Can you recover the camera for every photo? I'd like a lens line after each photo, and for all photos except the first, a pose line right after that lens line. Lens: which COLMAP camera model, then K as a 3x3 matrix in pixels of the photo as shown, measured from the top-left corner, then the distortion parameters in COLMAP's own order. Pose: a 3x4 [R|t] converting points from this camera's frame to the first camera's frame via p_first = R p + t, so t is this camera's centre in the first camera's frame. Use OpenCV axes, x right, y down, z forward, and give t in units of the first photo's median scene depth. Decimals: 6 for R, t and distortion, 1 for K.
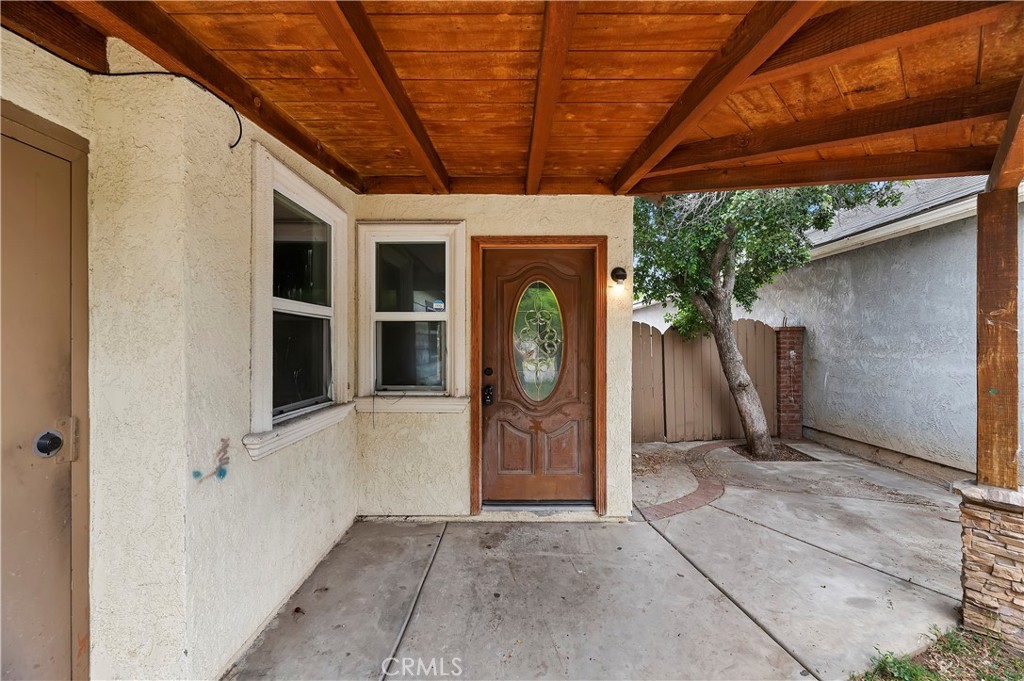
lens RADIAL K [[421.5, 0, 509.2], [0, 421.5, 346.3], [0, 0, 1]] dist [-0.000022, 0.000171]
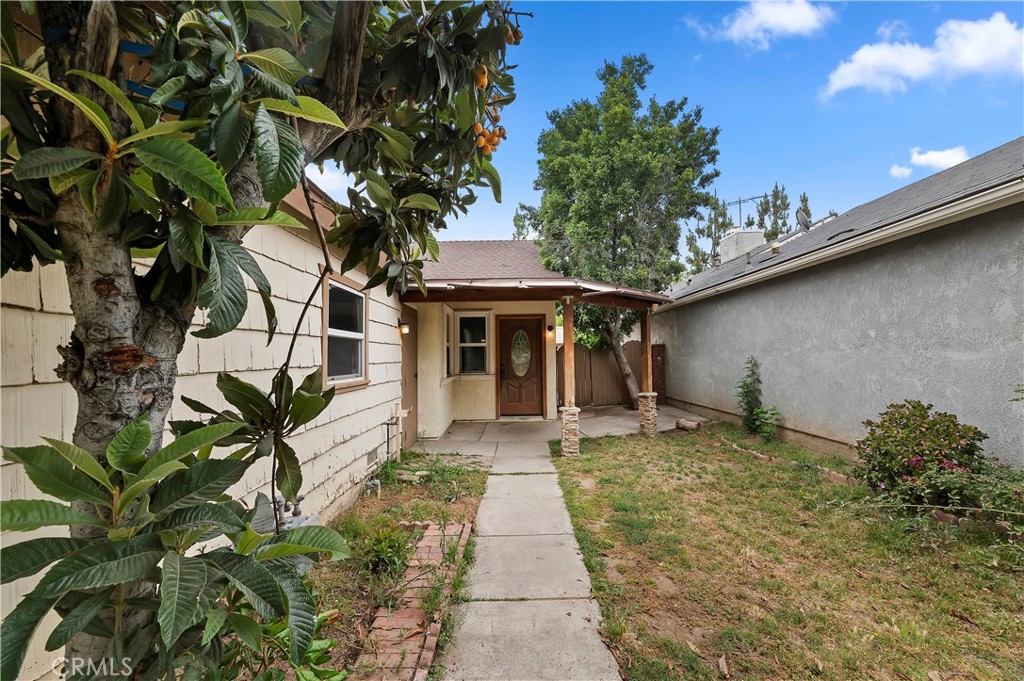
lens RADIAL K [[421.5, 0, 509.2], [0, 421.5, 346.3], [0, 0, 1]] dist [-0.000022, 0.000171]
pose [[0.999939, -0.010284, 0.004071, -0.013517], [0.010397, 0.999530, -0.028834, 0.018766], [-0.003773, 0.028875, 0.999576, -1.607298]]
